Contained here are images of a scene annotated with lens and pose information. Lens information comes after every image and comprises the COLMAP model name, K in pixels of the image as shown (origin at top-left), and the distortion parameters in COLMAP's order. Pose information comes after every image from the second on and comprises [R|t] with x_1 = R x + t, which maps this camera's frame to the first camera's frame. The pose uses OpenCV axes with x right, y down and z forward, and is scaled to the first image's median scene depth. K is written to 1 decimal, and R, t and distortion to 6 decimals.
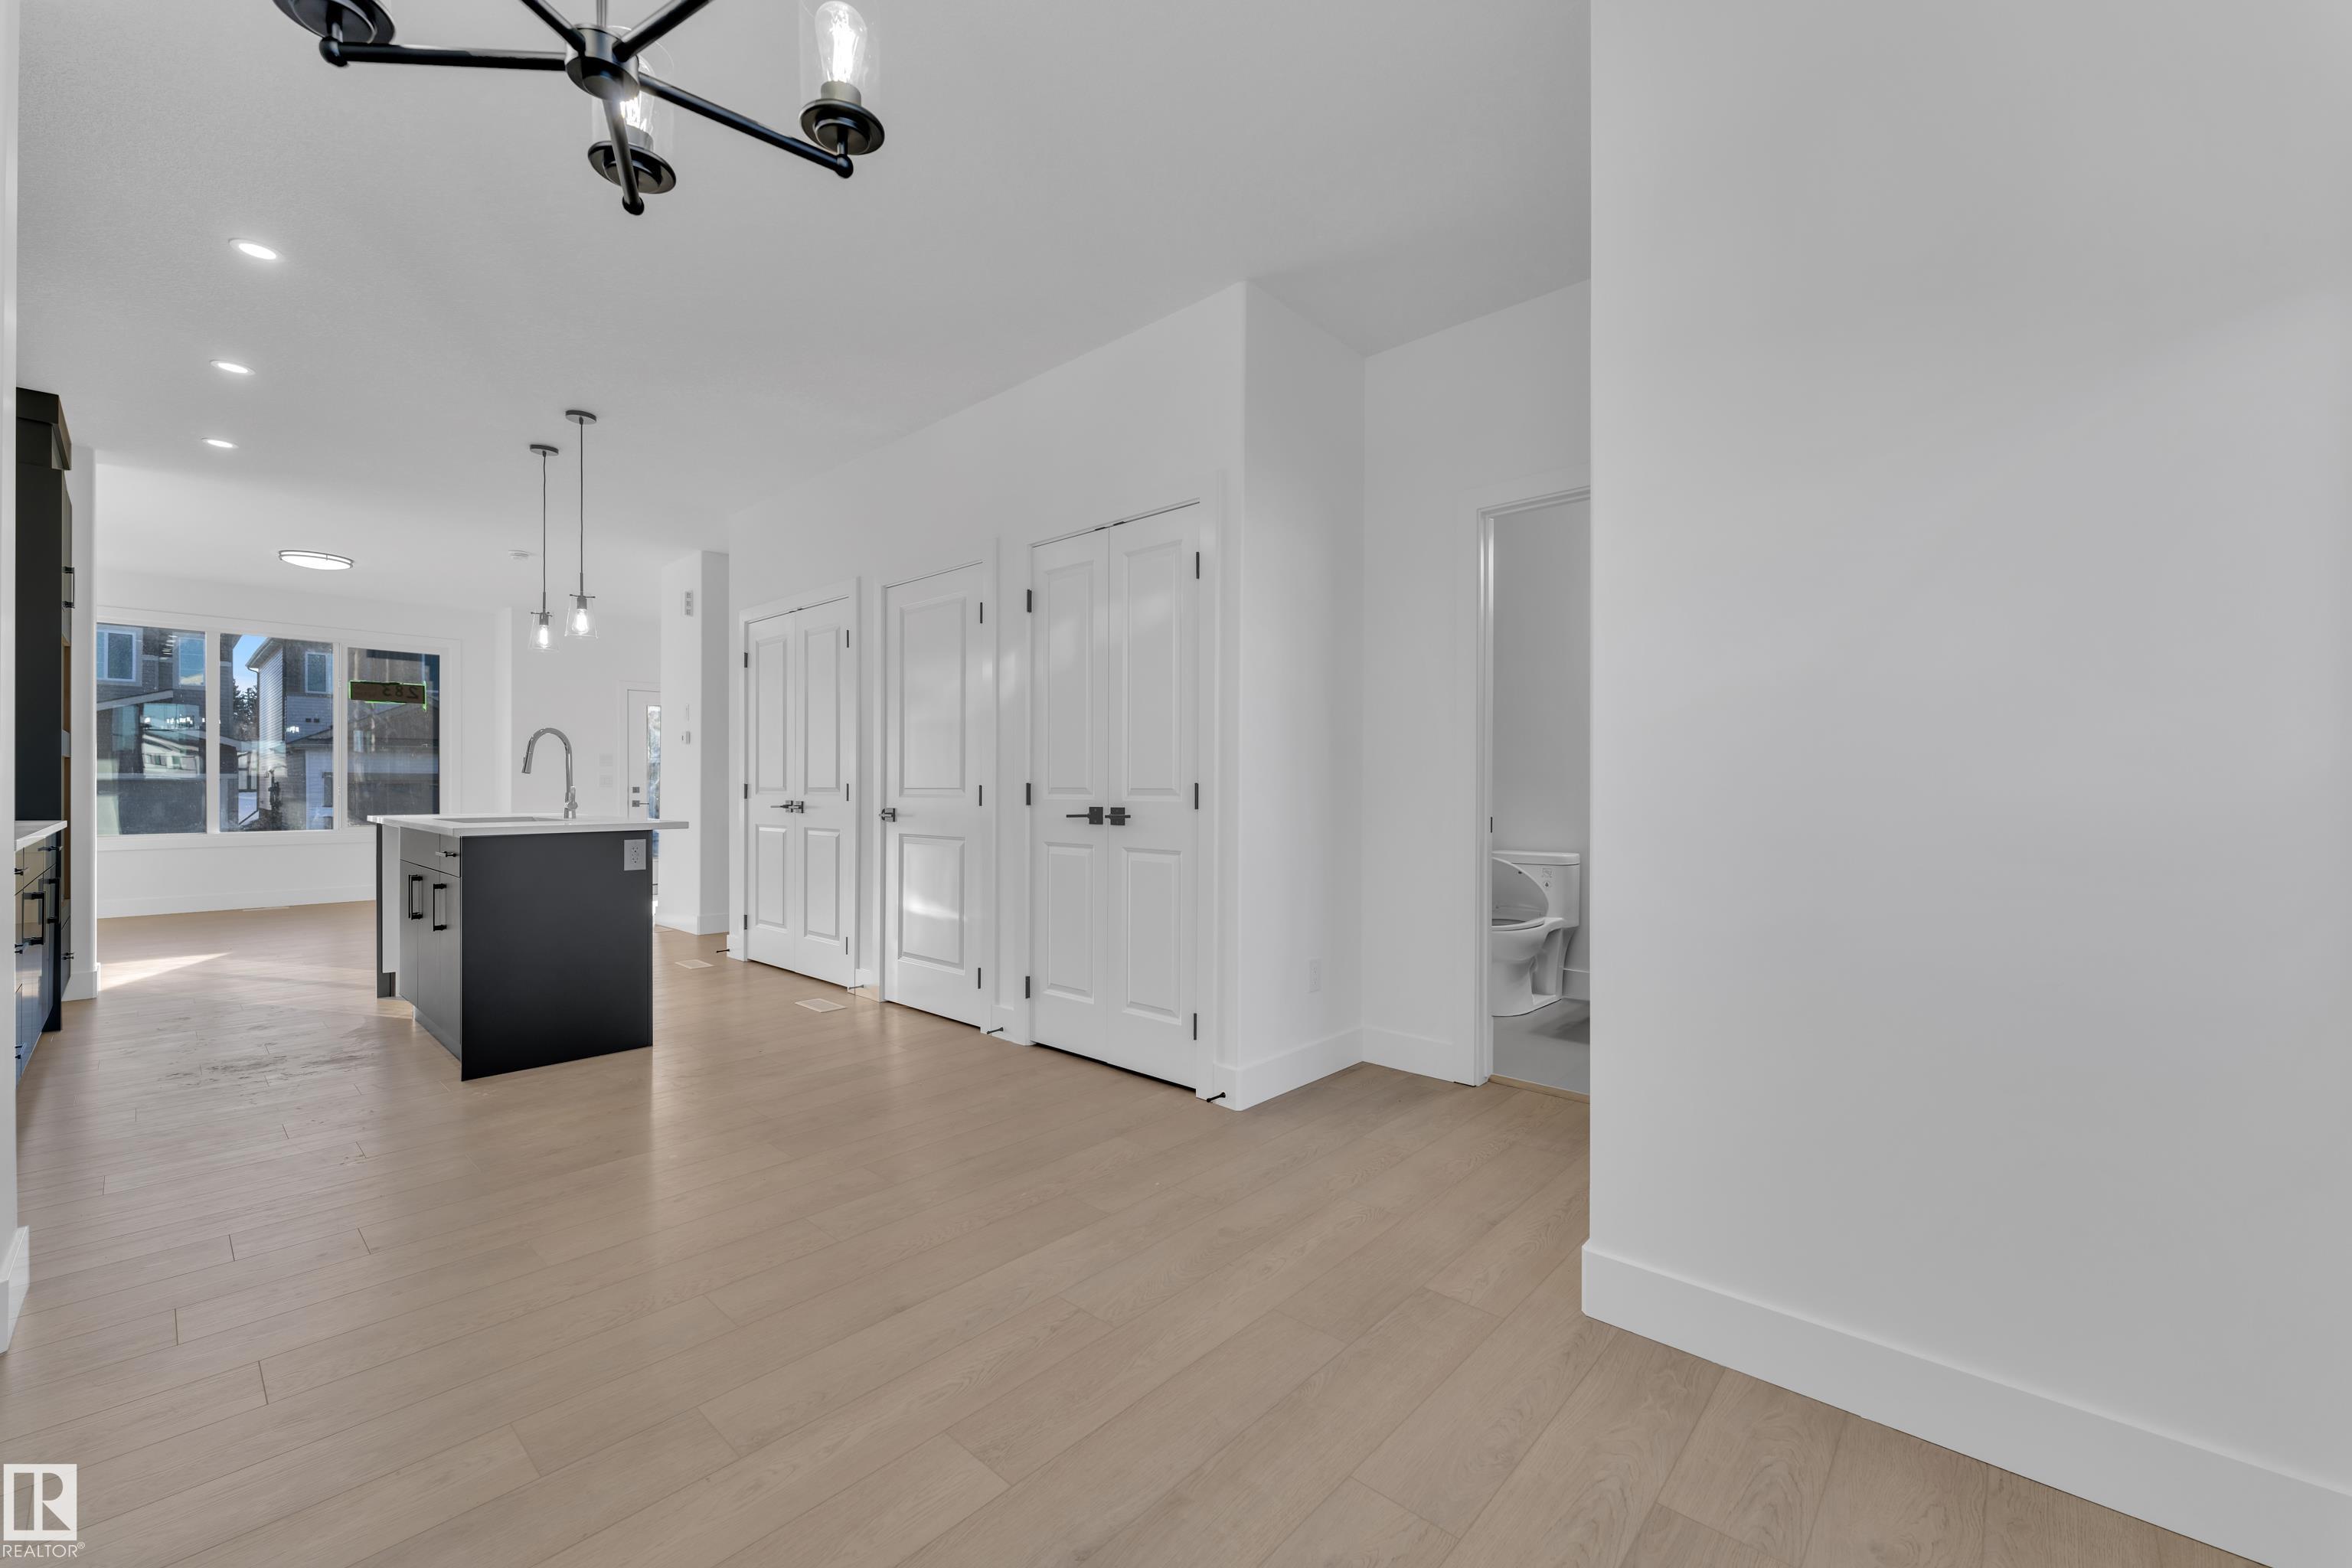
lens RADIAL K [[933.3, 0, 1167.6], [0, 933.3, 783.1], [0, 0, 1]] dist [0.000446, 0.000237]
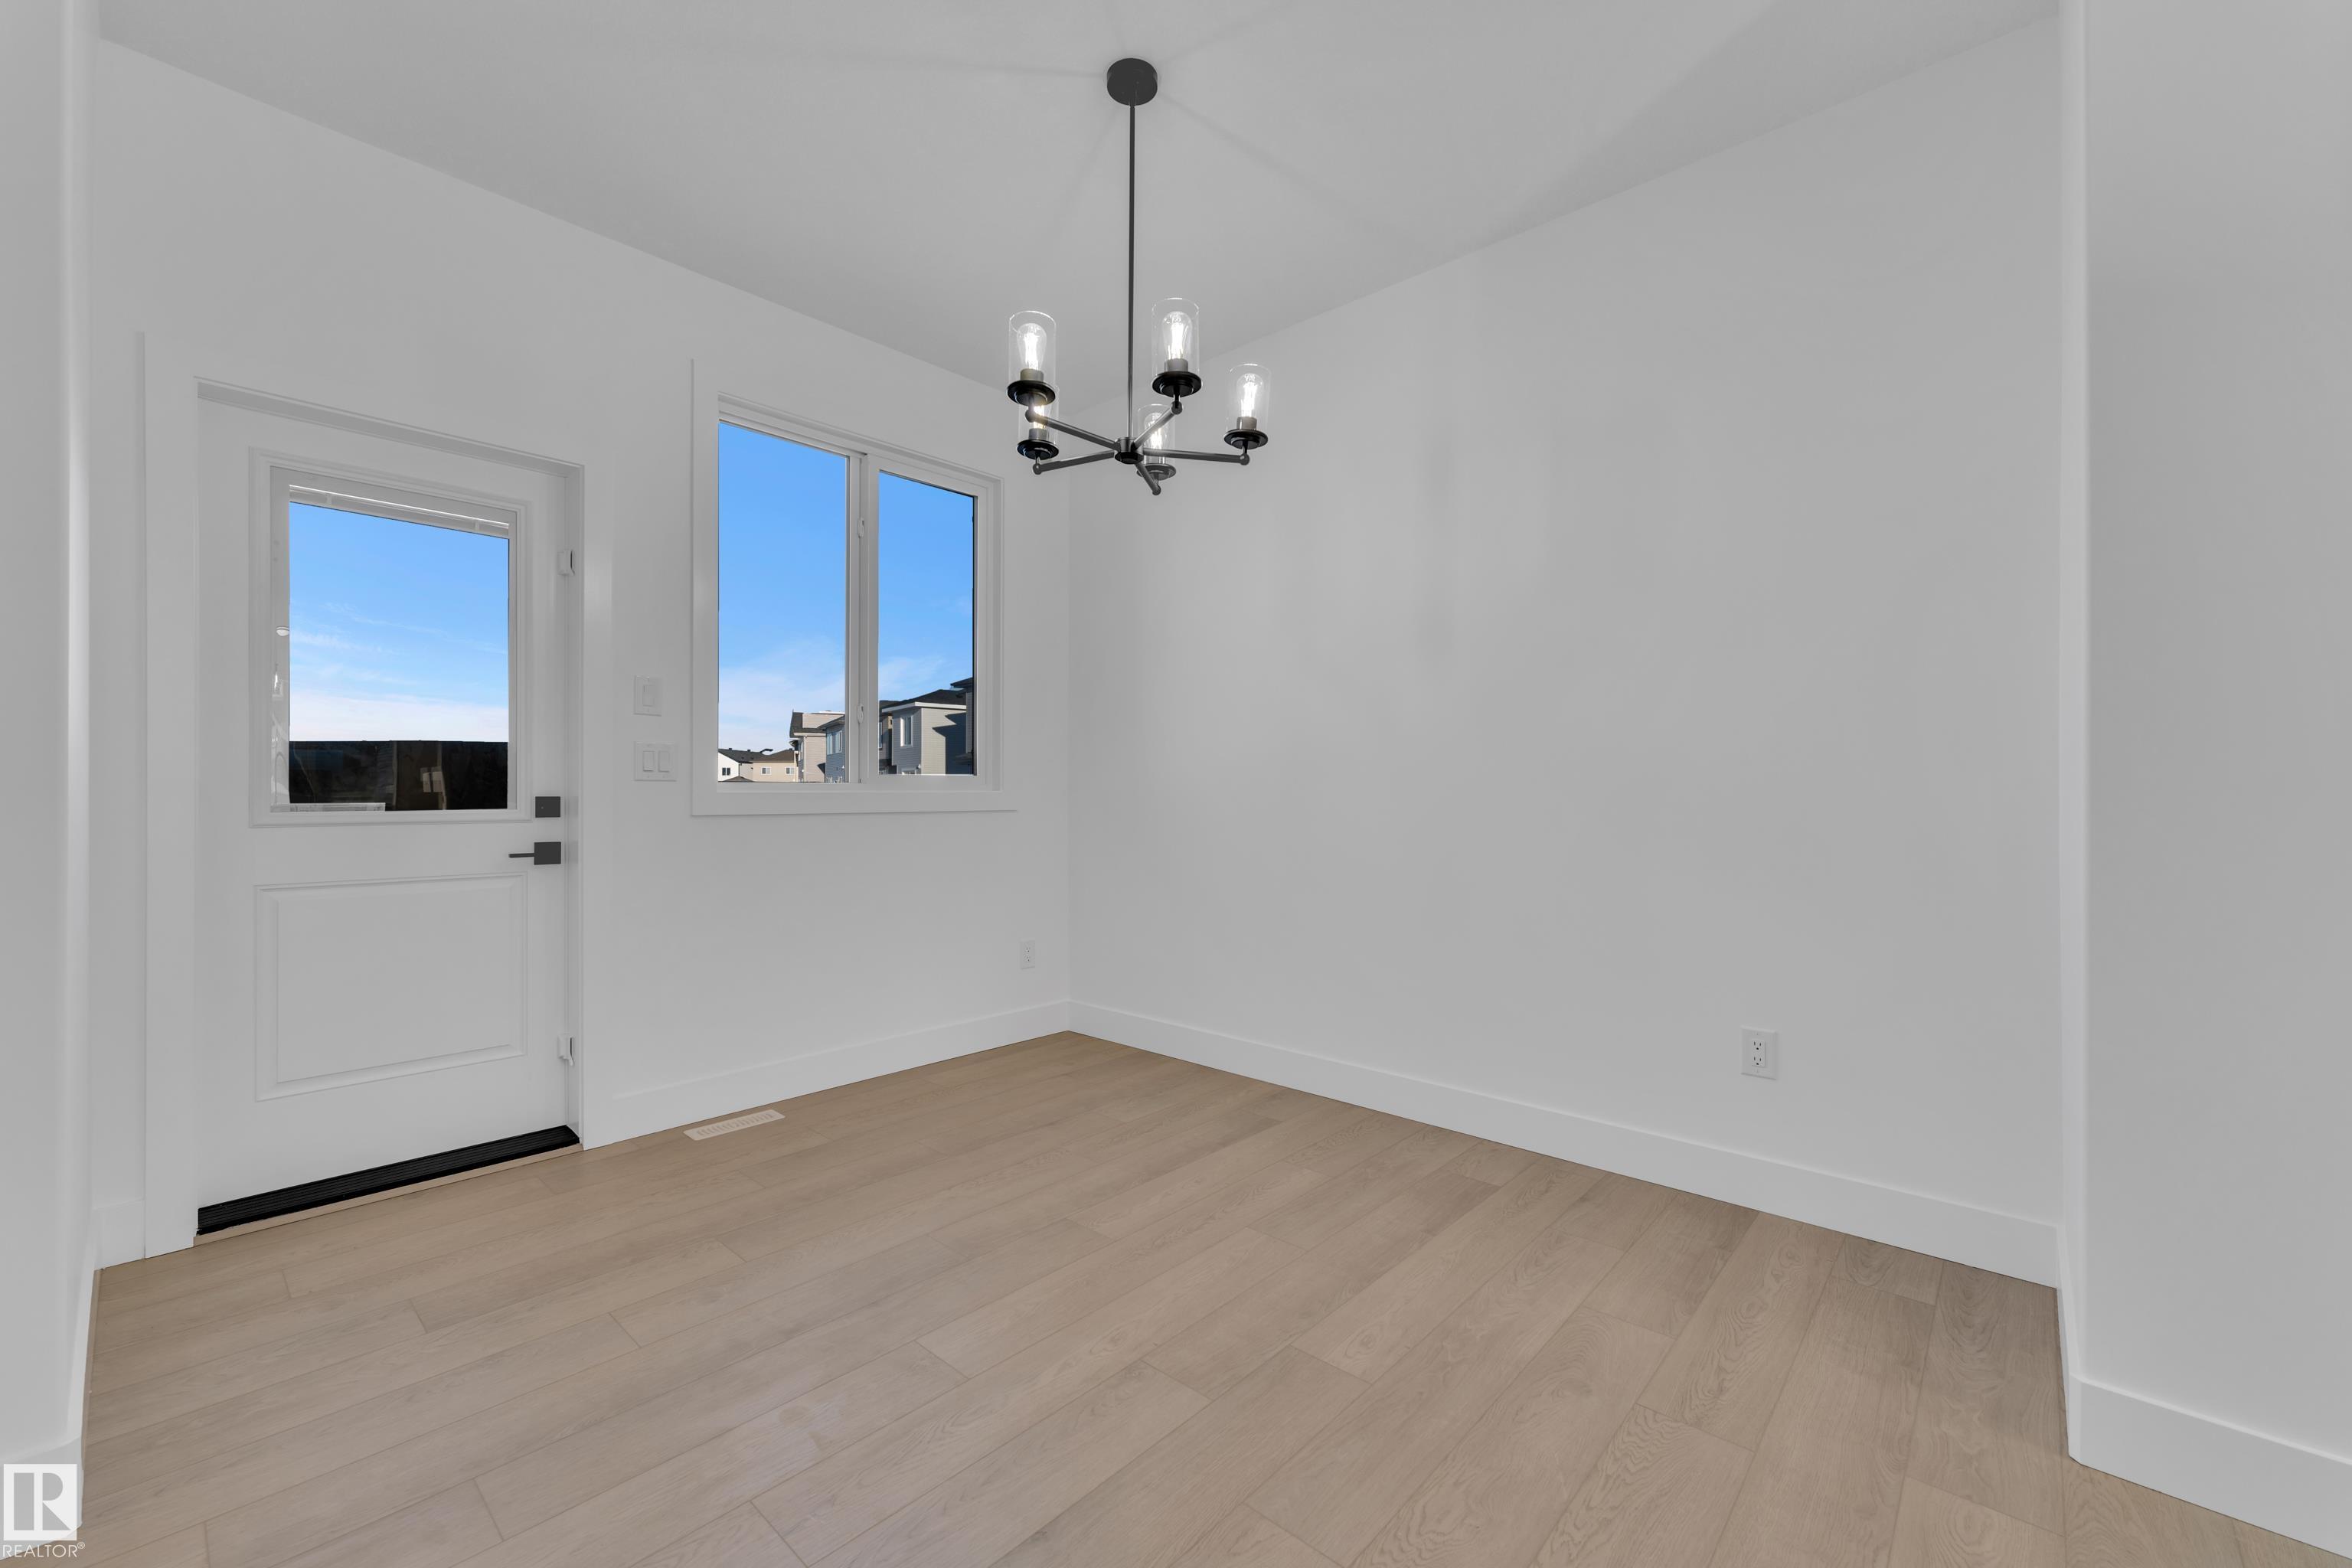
lens RADIAL K [[933.3, 0, 1167.6], [0, 933.3, 783.1], [0, 0, 1]] dist [0.000446, 0.000237]
pose [[-0.999996, -0.002723, 0.000433, -0.086242], [-0.002728, 0.999907, -0.013397, 0.001473], [-0.000396, -0.013398, -0.999910, 0.385809]]
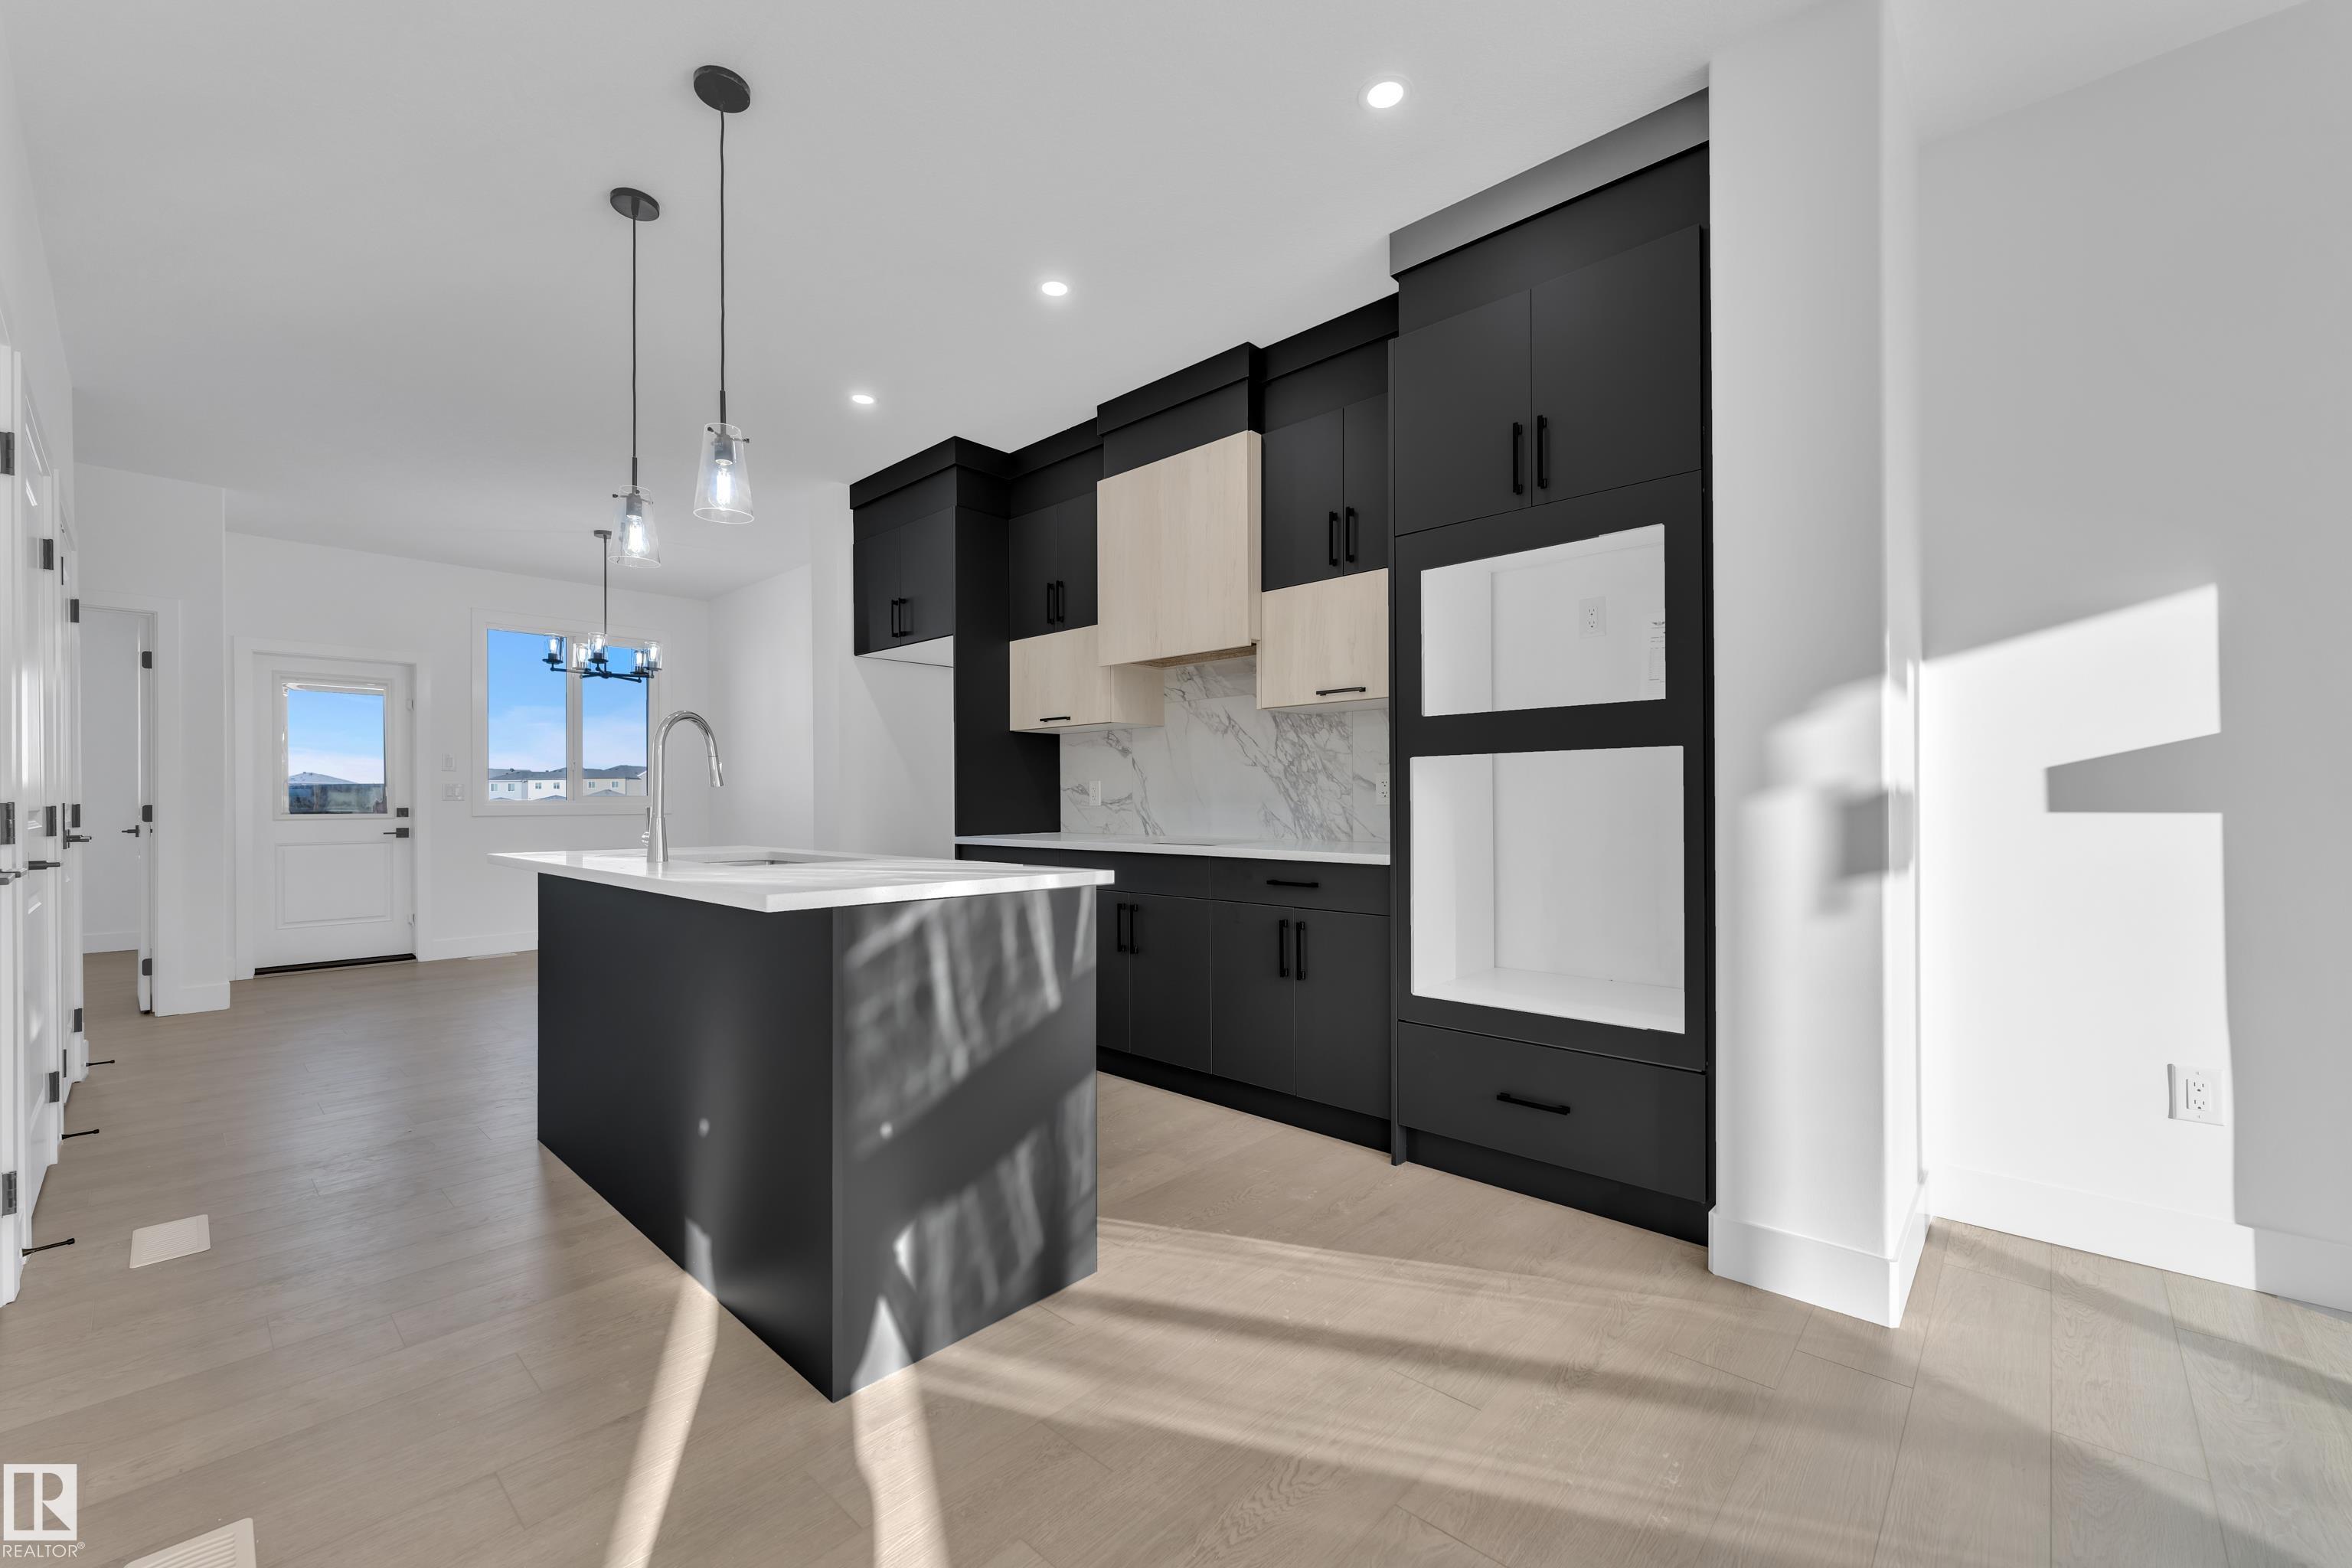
lens RADIAL K [[948.9, 0, 1170.3], [0, 948.9, 799.4], [0, 0, 1]] dist [0.000138, 0.000194]
pose [[-0.999915, 0.002633, 0.012768, -0.495601], [0.002557, 0.999979, -0.005968, 0.001659], [-0.012784, -0.005935, -0.999901, 0.812328]]
